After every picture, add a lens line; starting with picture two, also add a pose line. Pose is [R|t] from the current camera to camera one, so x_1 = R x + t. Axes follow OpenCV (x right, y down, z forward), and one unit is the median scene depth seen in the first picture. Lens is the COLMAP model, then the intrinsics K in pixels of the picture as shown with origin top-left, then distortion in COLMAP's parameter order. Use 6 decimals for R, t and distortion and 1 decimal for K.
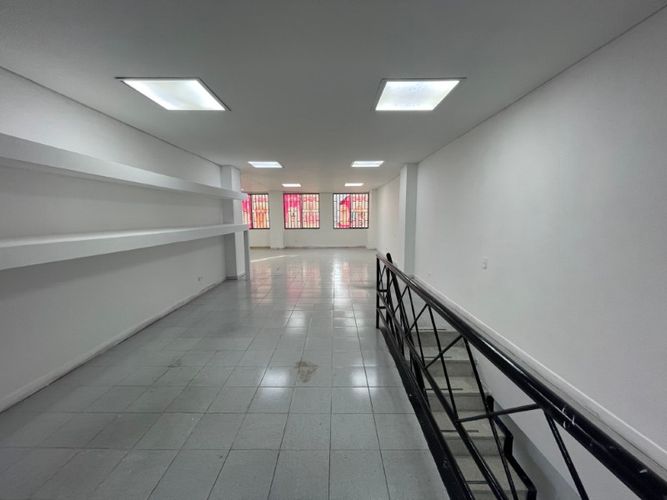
lens RADIAL K [[266.7, 0, 328.4], [0, 266.7, 256.5], [0, 0, 1]] dist [-0.008036, 0.000124]
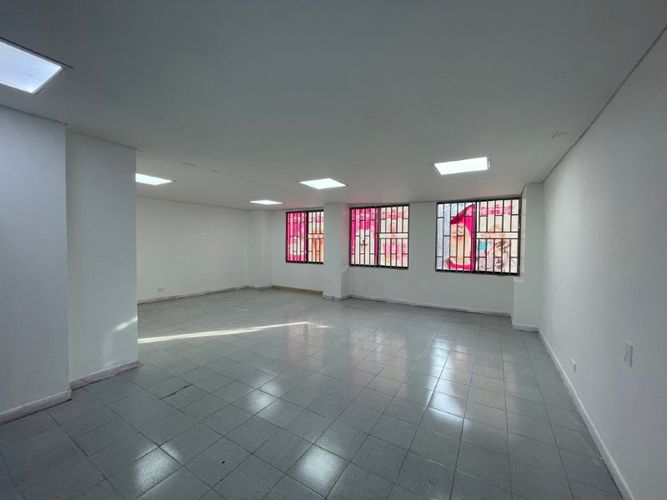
lens RADIAL K [[266.7, 0, 328.4], [0, 266.7, 248.3], [0, 0, 1]] dist [-0.008036, 0.000124]
pose [[0.849802, 0.026762, -0.526422, 0.164364], [-0.090174, 0.991368, -0.095170, -0.118863], [0.519332, 0.128345, 0.844880, 0.681858]]
